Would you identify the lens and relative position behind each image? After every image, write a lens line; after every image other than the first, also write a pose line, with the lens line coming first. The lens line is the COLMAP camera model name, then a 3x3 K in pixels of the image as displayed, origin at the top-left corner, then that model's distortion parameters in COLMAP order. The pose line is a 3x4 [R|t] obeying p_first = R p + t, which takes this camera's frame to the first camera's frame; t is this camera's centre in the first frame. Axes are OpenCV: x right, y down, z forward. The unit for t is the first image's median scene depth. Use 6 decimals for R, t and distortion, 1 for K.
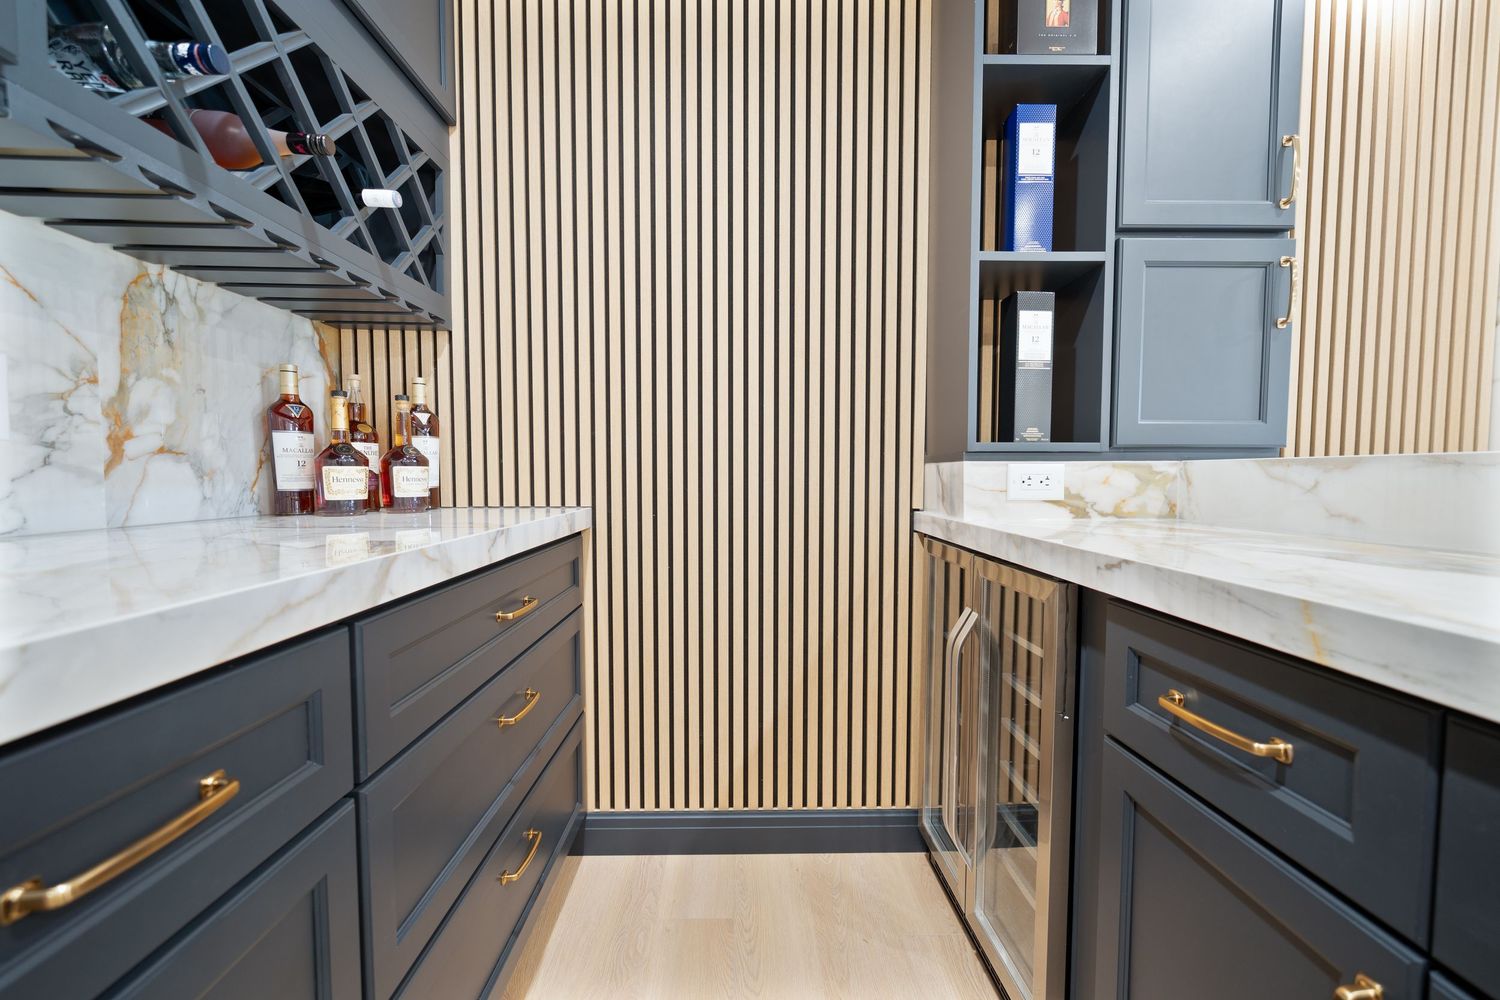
lens RADIAL K [[589.6, 0, 751.3], [0, 589.6, 503.7], [0, 0, 1]] dist [-0.000216, -0.000273]
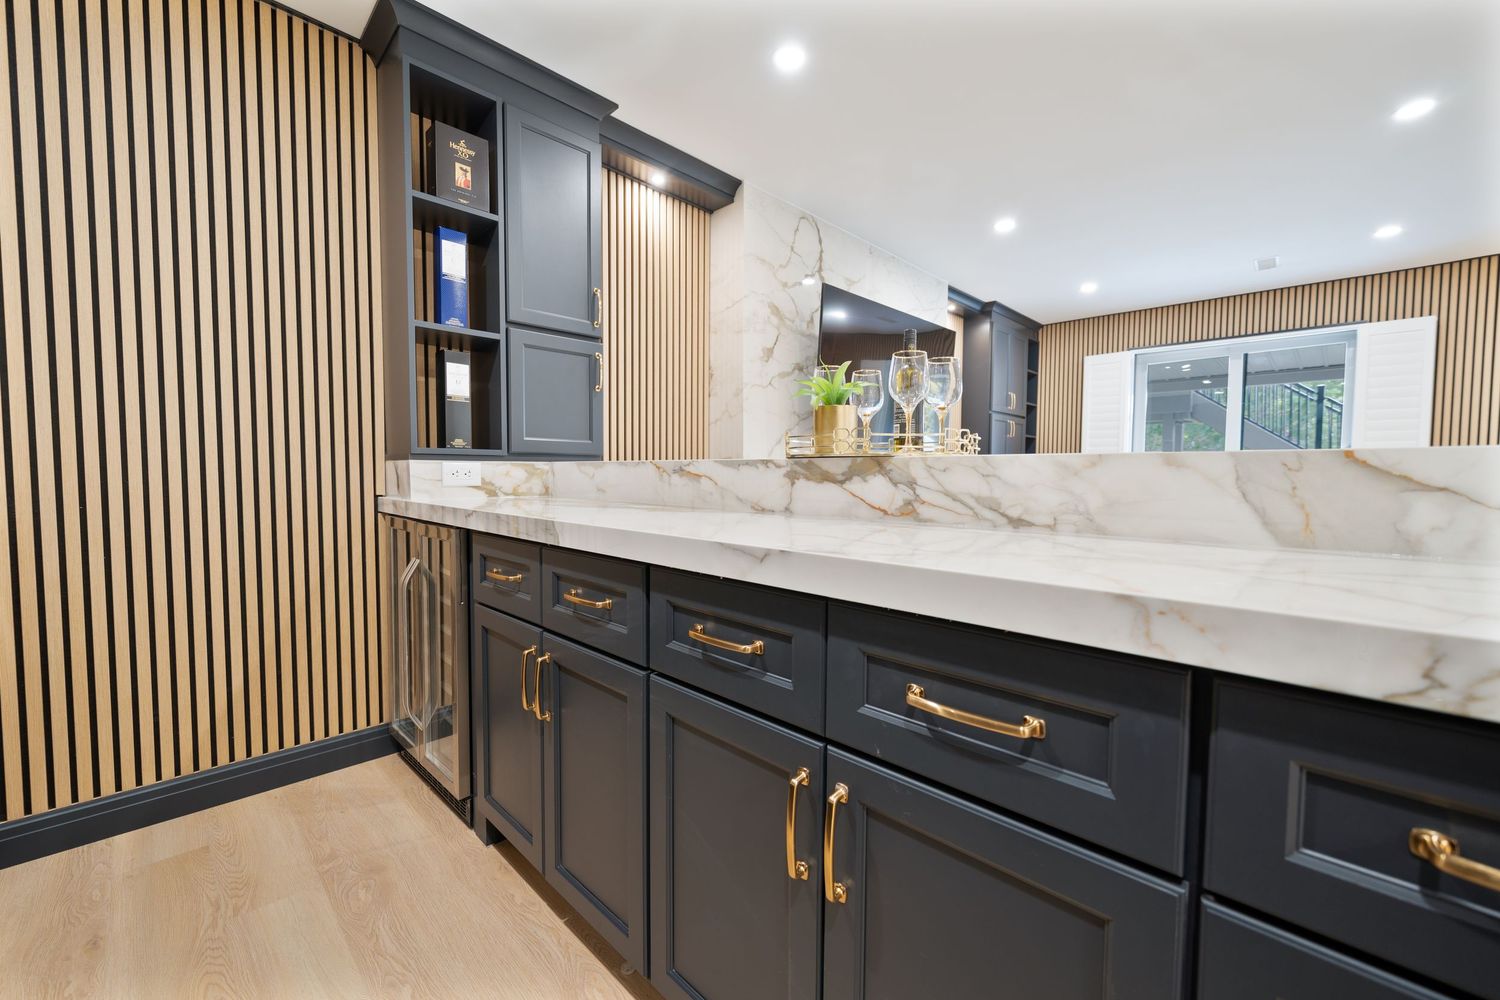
lens RADIAL K [[589.6, 0, 750.4], [0, 589.6, 500.7], [0, 0, 1]] dist [-0.000216, -0.000273]
pose [[0.710655, -0.031218, 0.702848, -0.070213], [0.029647, 0.999456, 0.014416, 0.033063], [-0.702916, 0.010593, 0.711194, -0.634782]]
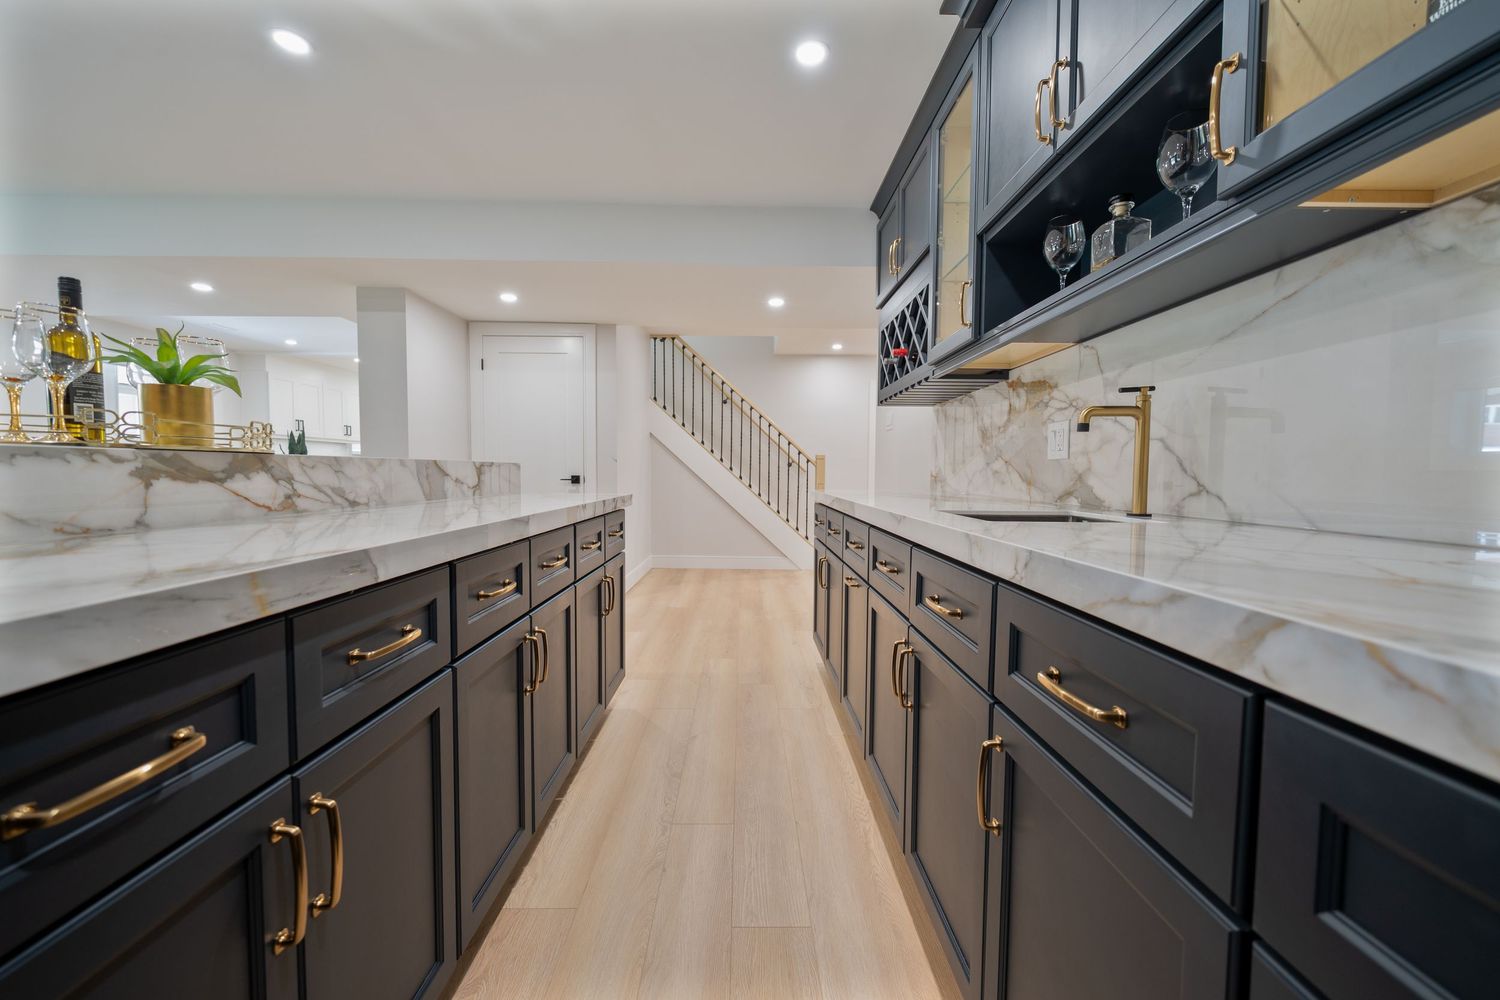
lens RADIAL K [[589.6, 0, 750.0], [0, 589.6, 500.2], [0, 0, 1]] dist [-0.000216, -0.000273]
pose [[-0.999915, -0.011353, 0.006448, -0.035766], [-0.010667, 0.995124, 0.098050, -0.043341], [-0.007530, 0.097973, -0.995161, 0.816716]]
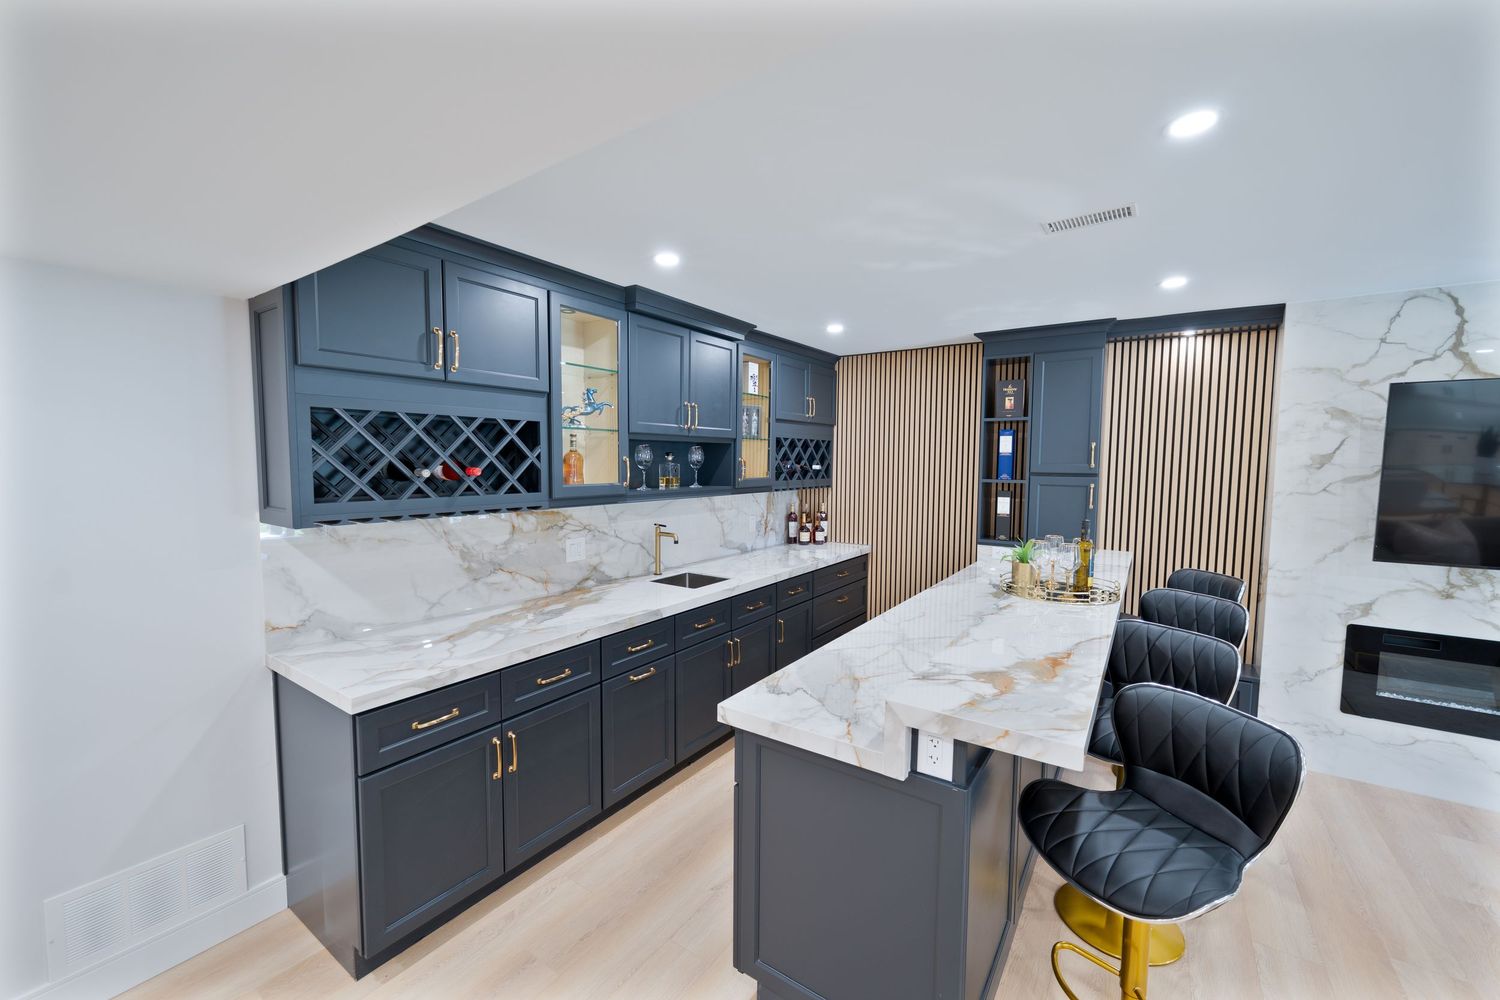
lens RADIAL K [[589.6, 0, 753.1], [0, 589.6, 500.5], [0, 0, 1]] dist [-0.000216, -0.000273]
pose [[0.816030, 0.043632, -0.576360, 1.173218], [-0.035025, 0.999047, 0.026042, -0.343428], [0.576947, -0.001064, 0.816781, -2.210360]]
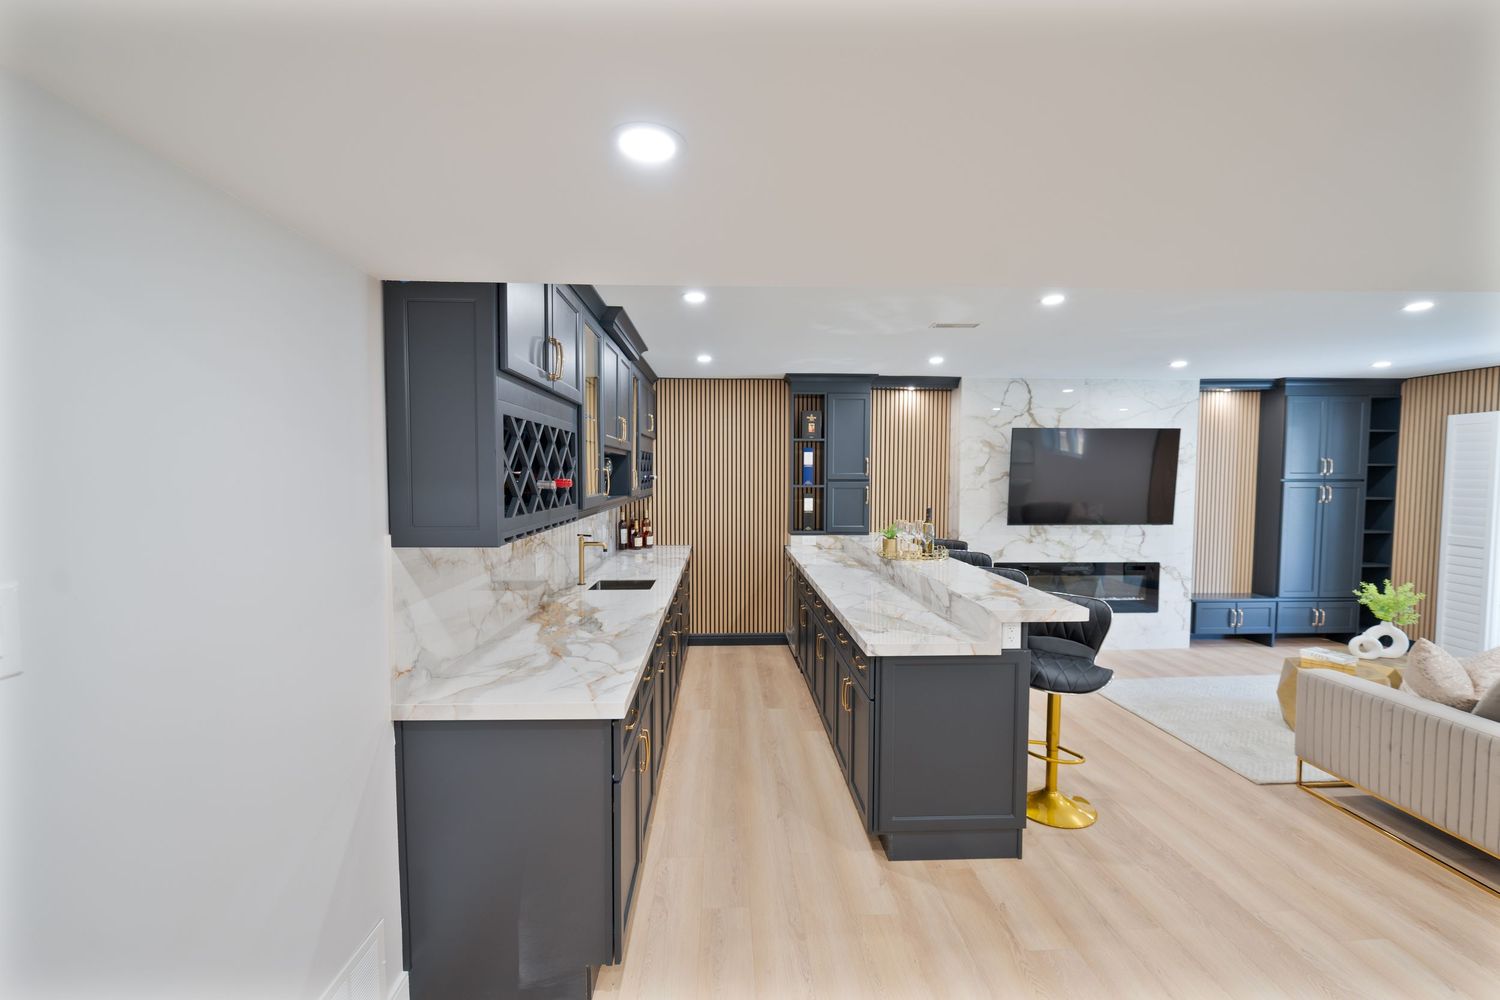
lens RADIAL K [[589.6, 0, 748.5], [0, 589.6, 500.0], [0, 0, 1]] dist [-0.000216, -0.000273]
pose [[0.999686, -0.000649, 0.025067, -0.029721], [0.000768, 0.999989, -0.004731, -0.295678], [-0.025064, 0.004749, 0.999675, -3.006369]]
